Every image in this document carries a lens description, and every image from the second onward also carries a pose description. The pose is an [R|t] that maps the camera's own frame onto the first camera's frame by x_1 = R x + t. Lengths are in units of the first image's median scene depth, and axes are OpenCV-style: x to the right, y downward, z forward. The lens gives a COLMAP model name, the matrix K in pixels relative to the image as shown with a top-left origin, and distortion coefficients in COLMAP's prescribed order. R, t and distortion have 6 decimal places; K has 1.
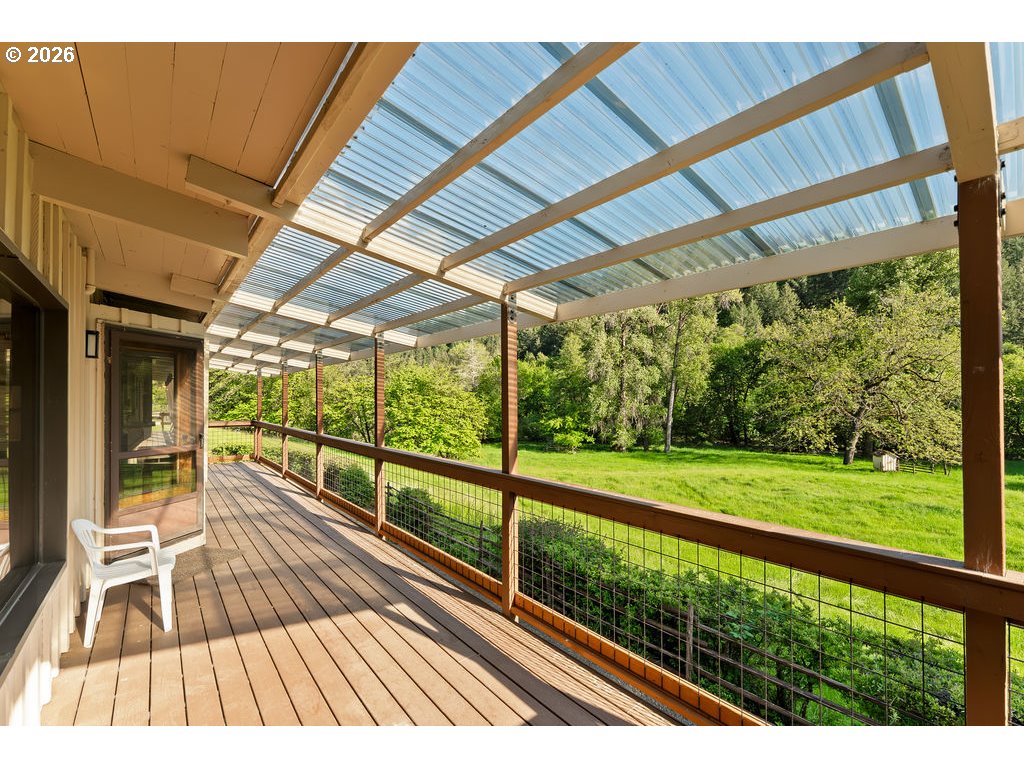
lens RADIAL K [[420.3, 0, 516.0], [0, 420.3, 389.7], [0, 0, 1]] dist [-0.001418, -0.002071]
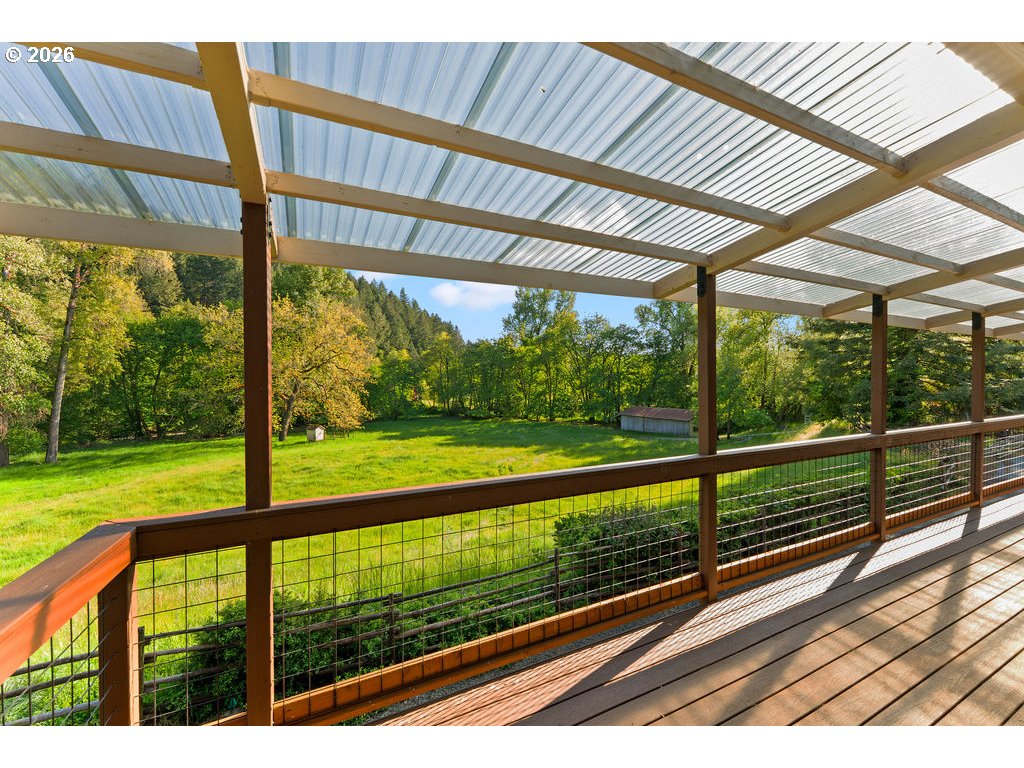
lens RADIAL K [[420.3, 0, 493.8], [0, 420.3, 393.3], [0, 0, 1]] dist [-0.001418, -0.002071]
pose [[0.262839, -0.029087, 0.964401, -0.688963], [-0.011349, 0.999383, 0.033235, 0.033844], [-0.964773, -0.019680, 0.262346, 0.820038]]
